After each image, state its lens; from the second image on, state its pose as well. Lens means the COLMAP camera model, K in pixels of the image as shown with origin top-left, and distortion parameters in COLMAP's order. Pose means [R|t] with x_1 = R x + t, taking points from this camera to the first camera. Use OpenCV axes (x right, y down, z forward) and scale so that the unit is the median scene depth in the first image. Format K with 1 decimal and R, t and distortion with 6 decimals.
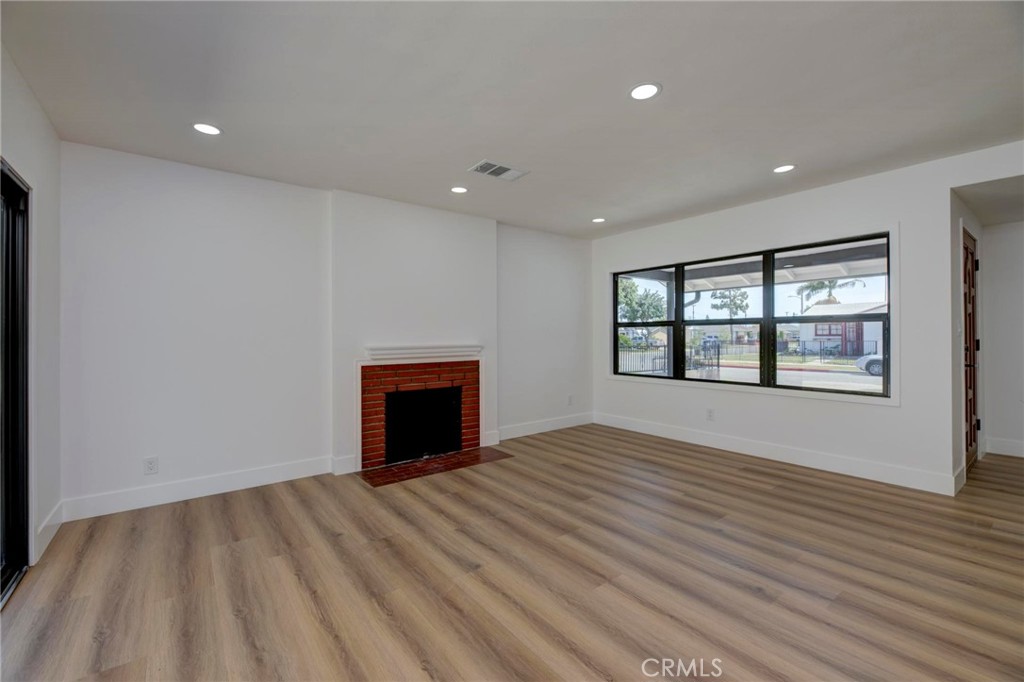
lens RADIAL K [[438.9, 0, 508.6], [0, 438.9, 334.0], [0, 0, 1]] dist [-0.001195, -0.001036]
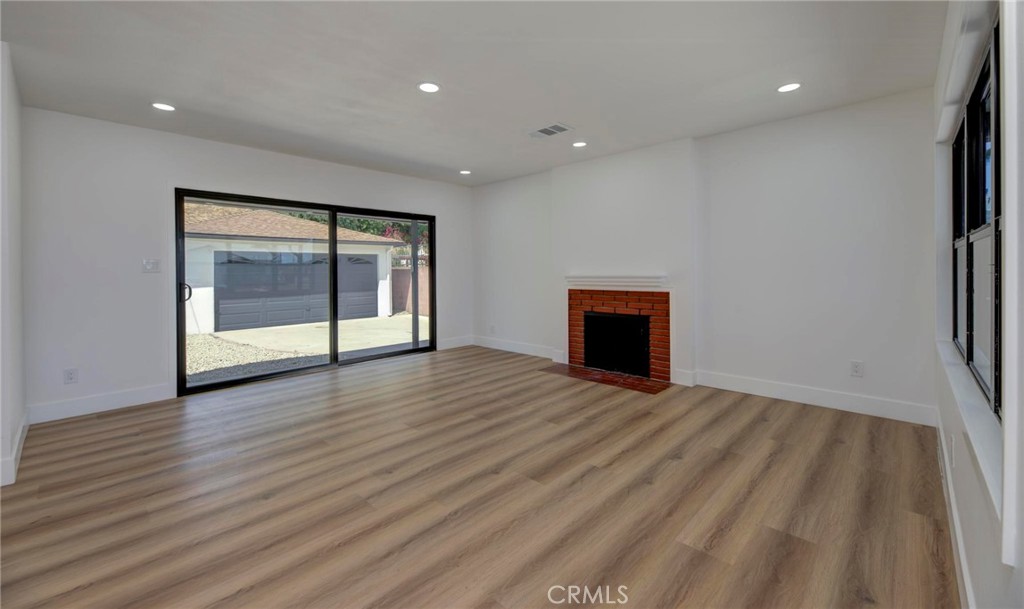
lens RADIAL K [[420.7, 0, 505.9], [0, 420.7, 273.9], [0, 0, 1]] dist [-0.000846, -0.000417]
pose [[0.140076, 0.012026, -0.990068, 0.855754], [0.012027, 0.999832, 0.013847, 0.002783], [0.990068, -0.013847, 0.139908, 0.556318]]
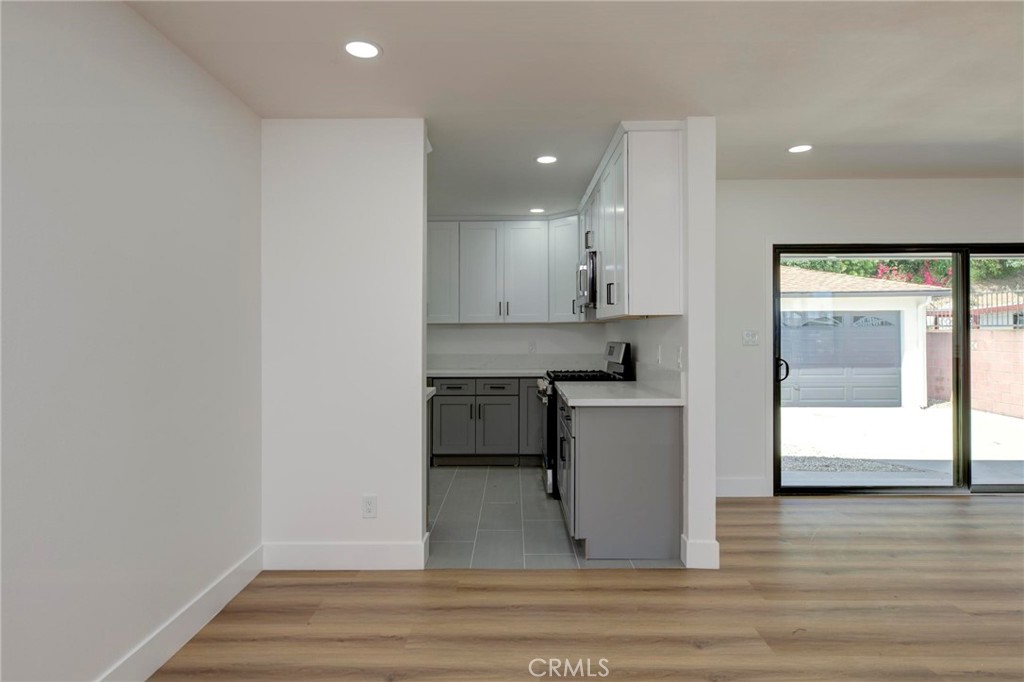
lens RADIAL K [[566.0, 0, 511.5], [0, 566.0, 326.8], [0, 0, 1]] dist [0.016821, 0.001305]
pose [[-0.617064, -0.002273, -0.786909, 0.946863], [0.008773, 0.999914, -0.009768, -0.023178], [0.786864, -0.012931, -0.616991, 0.254385]]
